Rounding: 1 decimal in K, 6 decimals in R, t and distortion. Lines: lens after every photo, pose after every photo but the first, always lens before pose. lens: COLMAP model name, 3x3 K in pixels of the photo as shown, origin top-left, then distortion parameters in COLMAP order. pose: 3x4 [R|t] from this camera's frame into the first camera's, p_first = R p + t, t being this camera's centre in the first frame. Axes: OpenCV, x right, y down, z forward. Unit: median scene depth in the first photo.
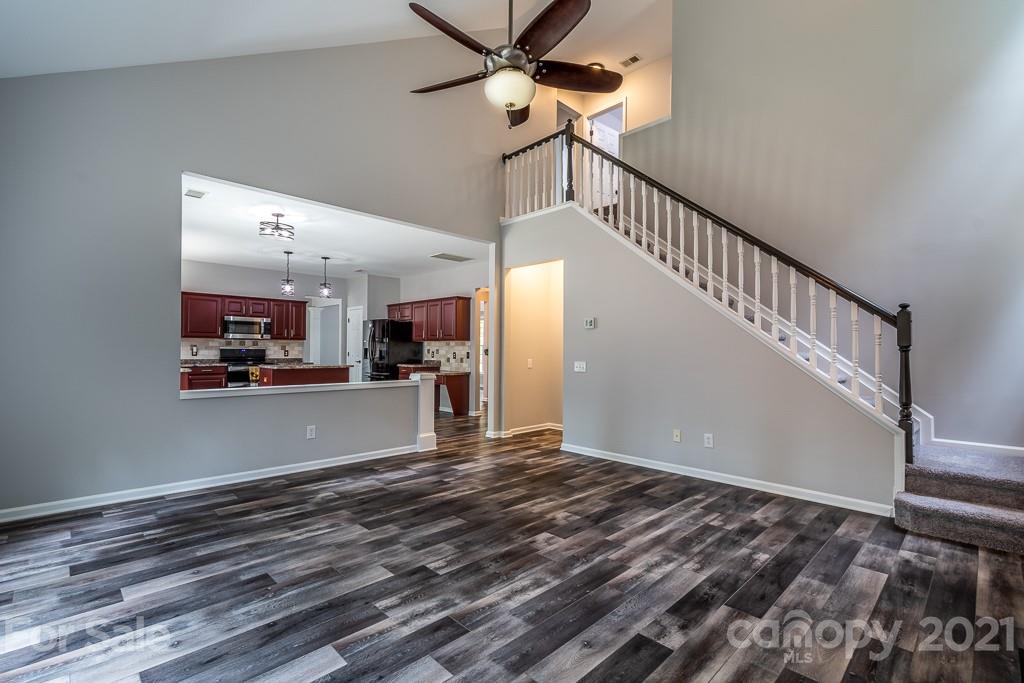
lens RADIAL K [[456.3, 0, 511.4], [0, 456.3, 343.6], [0, 0, 1]] dist [0.001207, -0.000231]
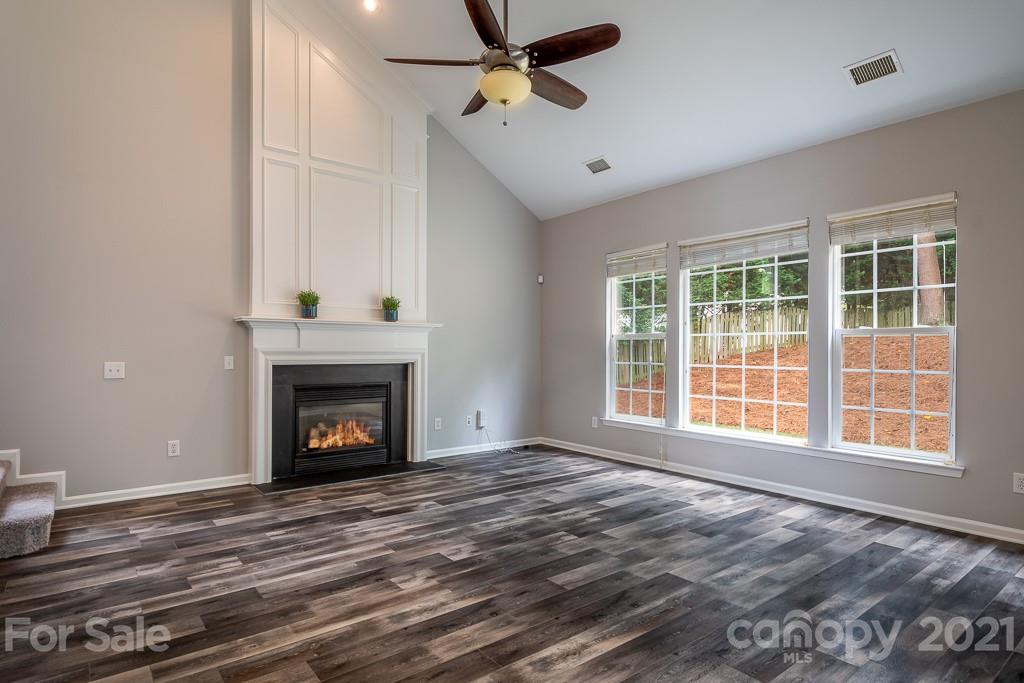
lens RADIAL K [[573.2, 0, 513.1], [0, 573.2, 345.1], [0, 0, 1]] dist [0.019459, -0.006784]
pose [[-0.994262, -0.010075, 0.106493, -0.154409], [-0.012572, 0.999661, -0.022802, 0.035080], [-0.106227, -0.024010, -0.994052, 2.189314]]
